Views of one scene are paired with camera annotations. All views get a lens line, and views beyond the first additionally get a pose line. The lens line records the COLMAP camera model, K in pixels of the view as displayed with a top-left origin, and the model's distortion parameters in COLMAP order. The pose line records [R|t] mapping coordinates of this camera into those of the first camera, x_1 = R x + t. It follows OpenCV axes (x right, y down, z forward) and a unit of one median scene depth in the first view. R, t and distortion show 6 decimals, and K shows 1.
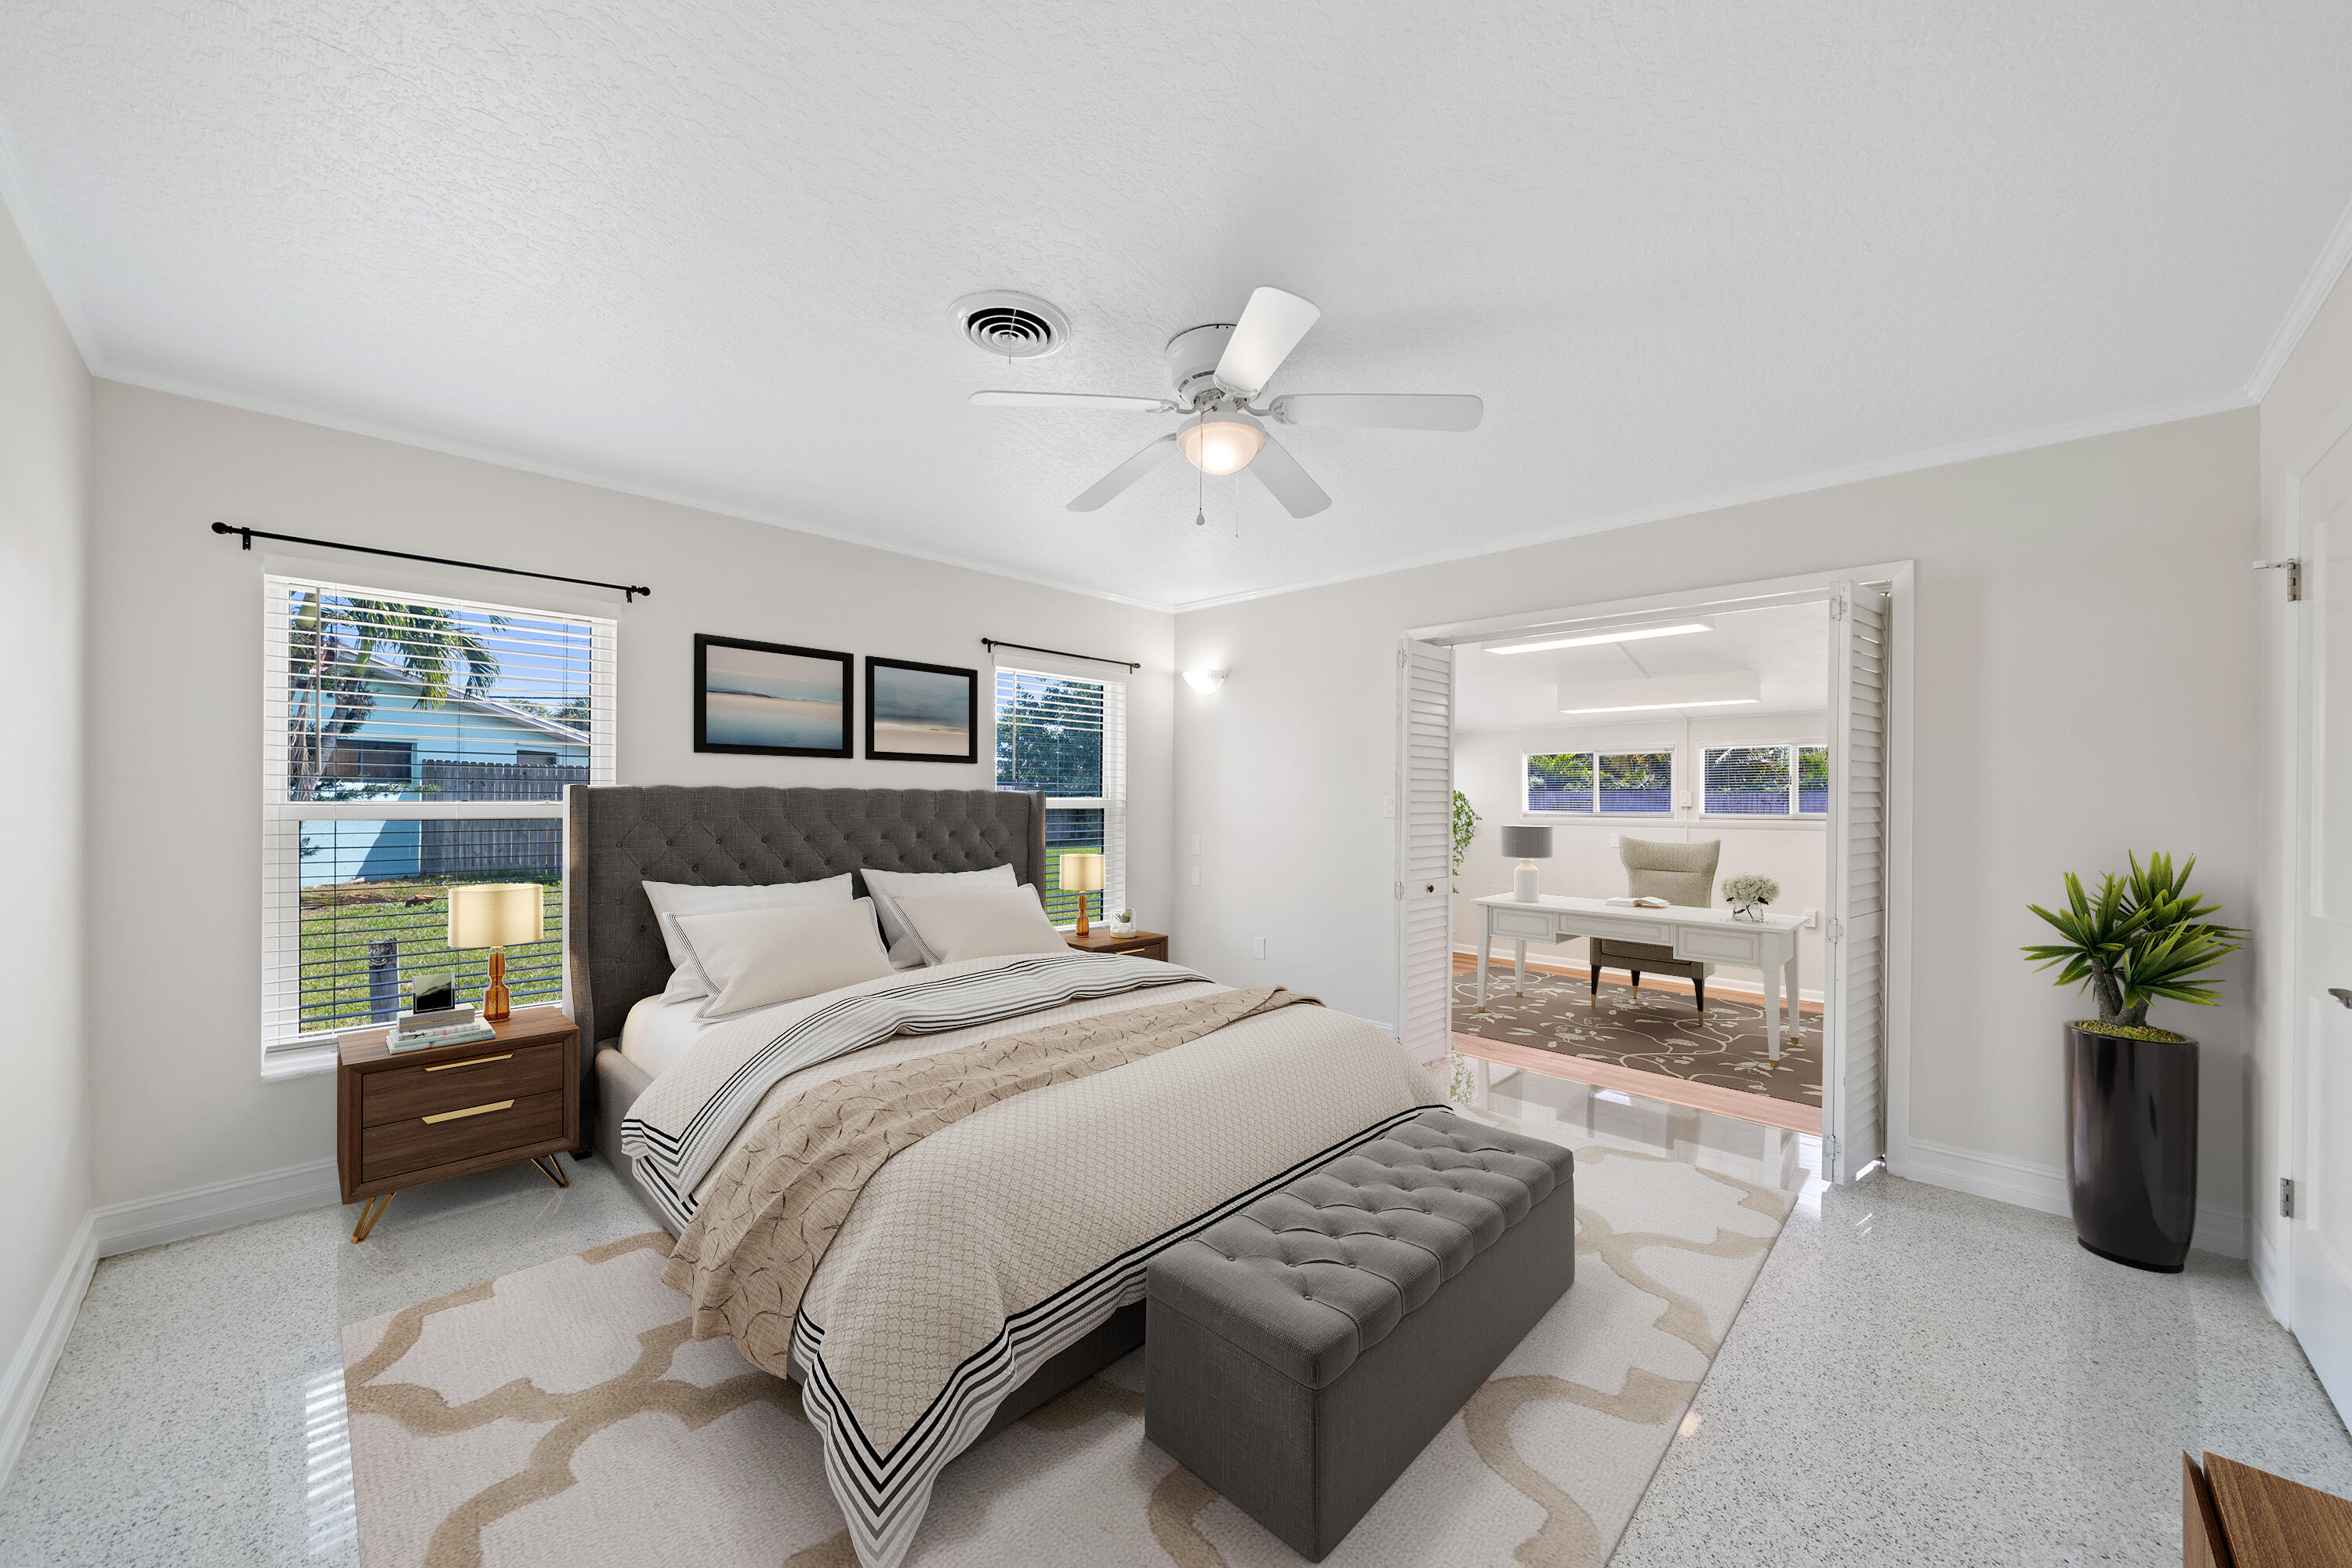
lens RADIAL K [[854.8, 0, 1183.9], [0, 854.8, 786.5], [0, 0, 1]] dist [-0.002068, 0.000043]
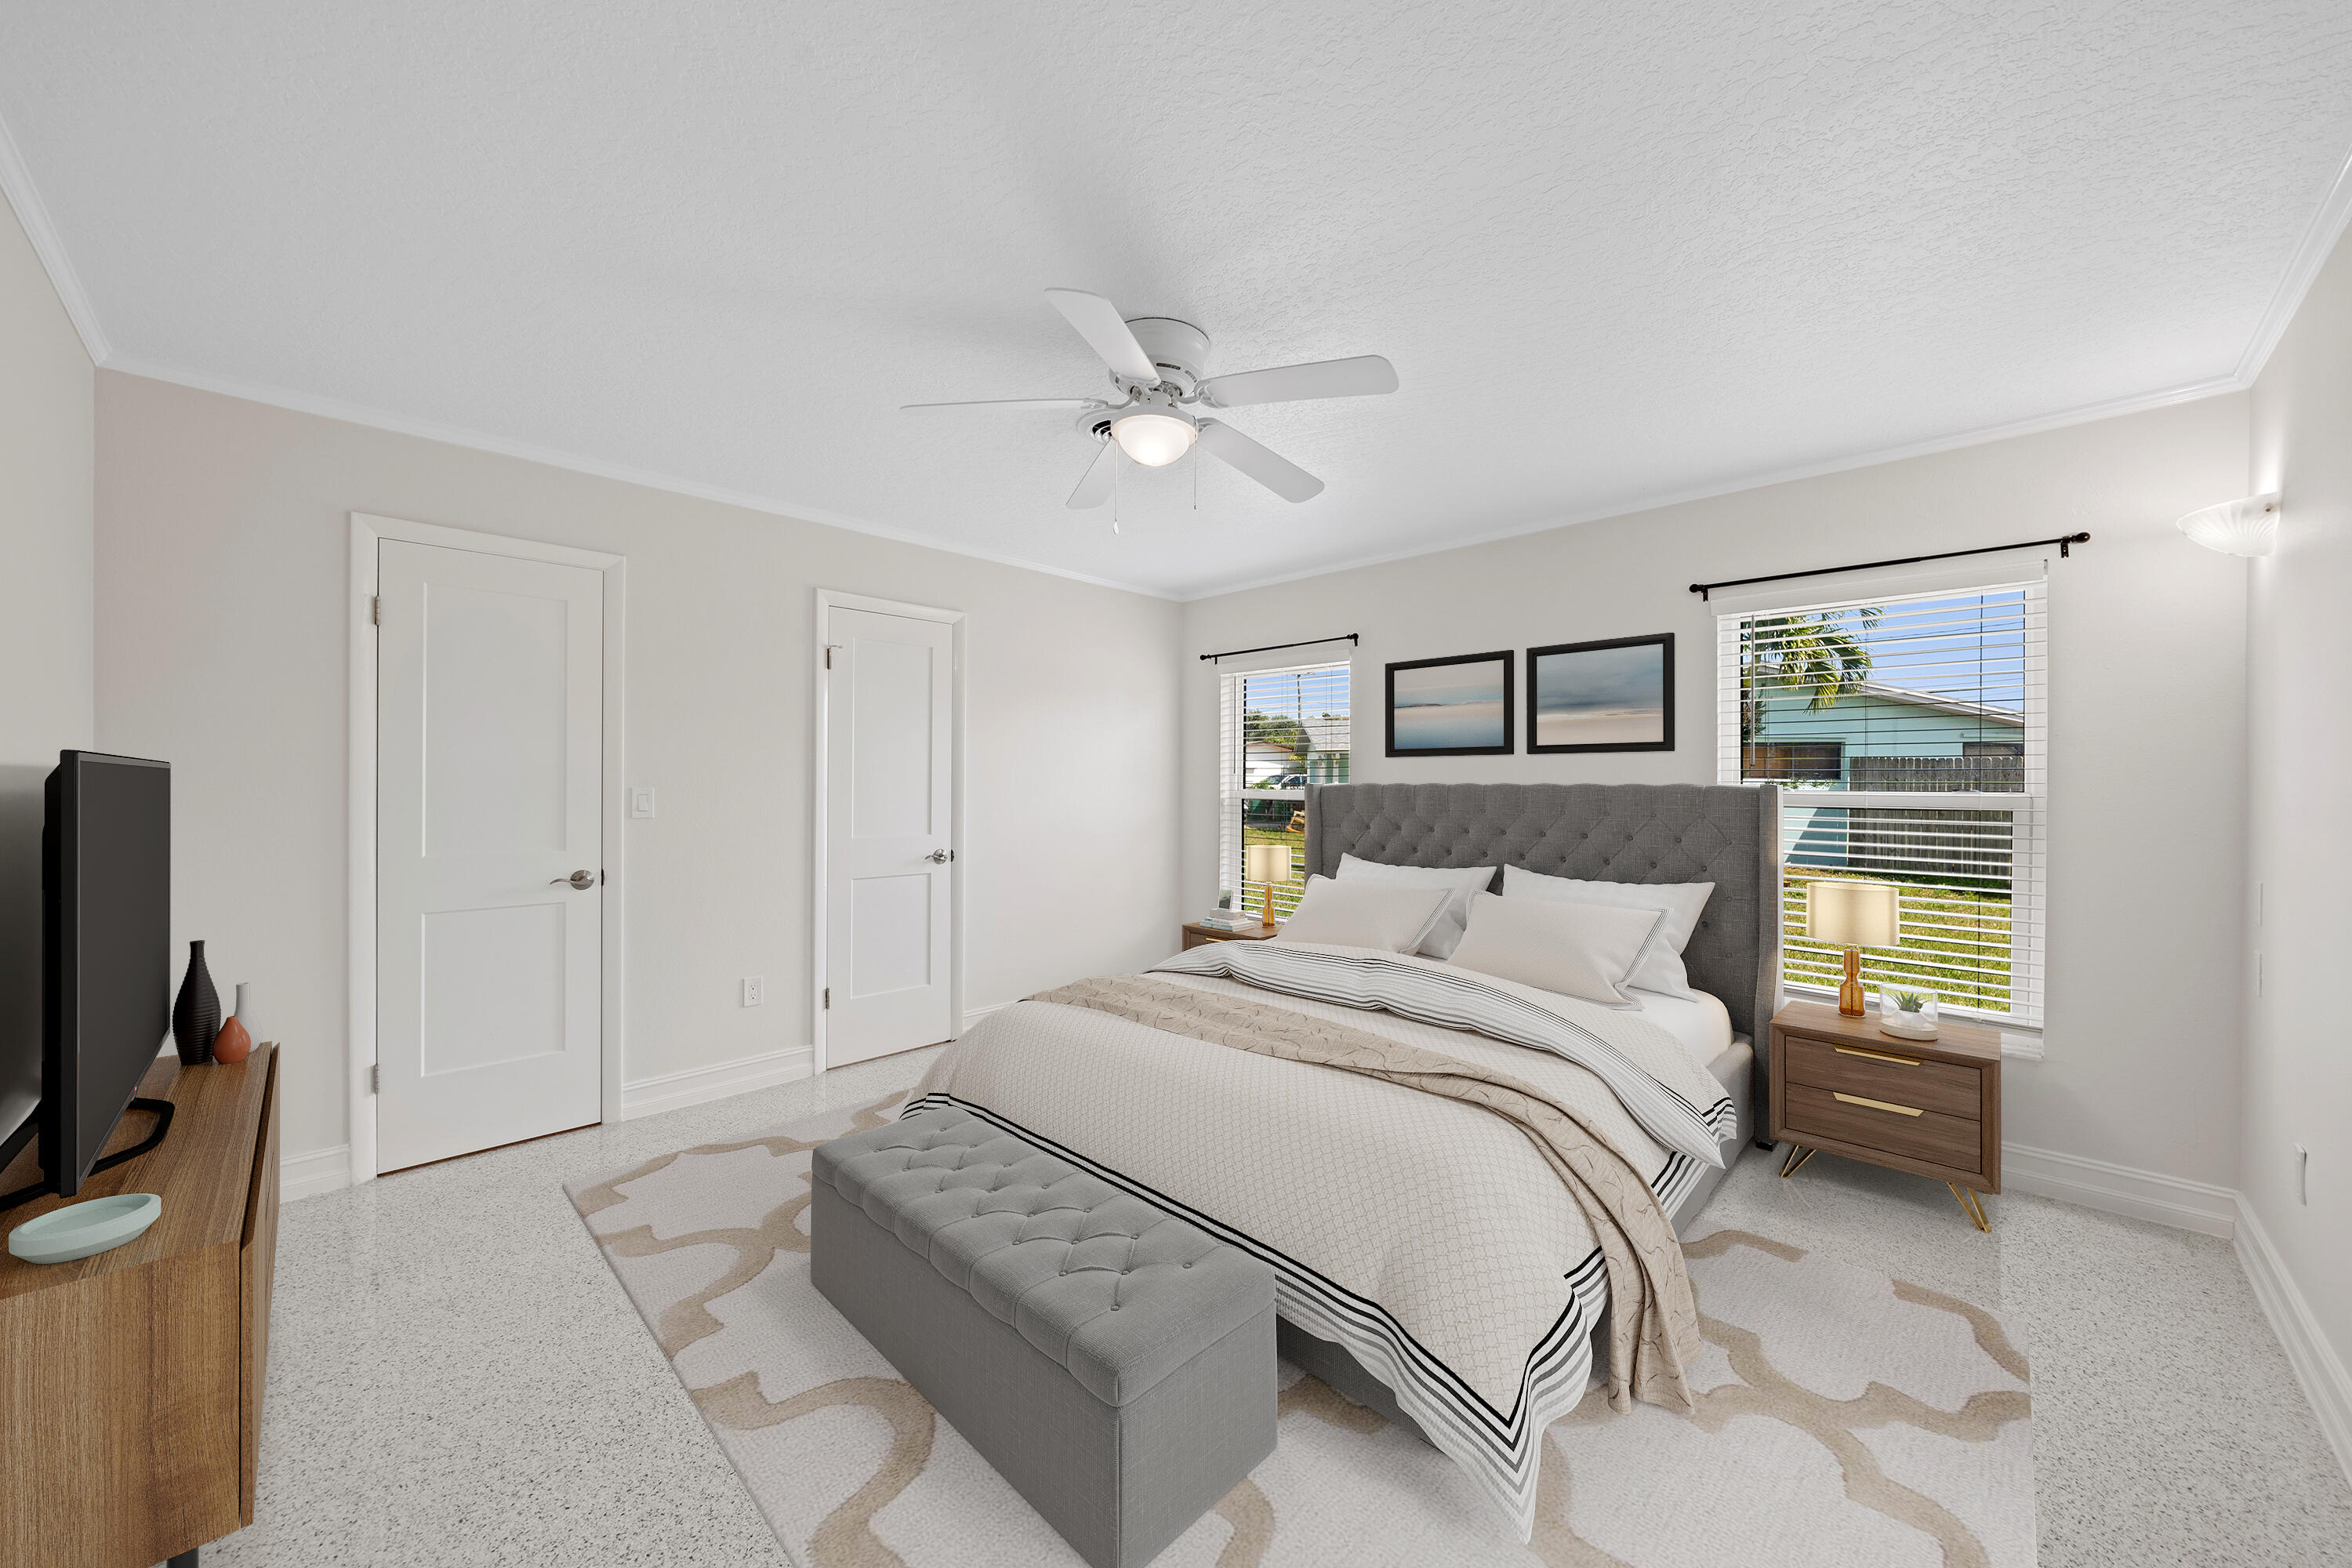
lens RADIAL K [[854.8, 0, 1185.0], [0, 854.8, 789.1], [0, 0, 1]] dist [-0.002068, 0.000043]
pose [[-0.014229, -0.003479, -0.999893, 0.630275], [0.007306, 0.999967, -0.003583, 0.009389], [0.999872, -0.007356, -0.014203, 0.631178]]
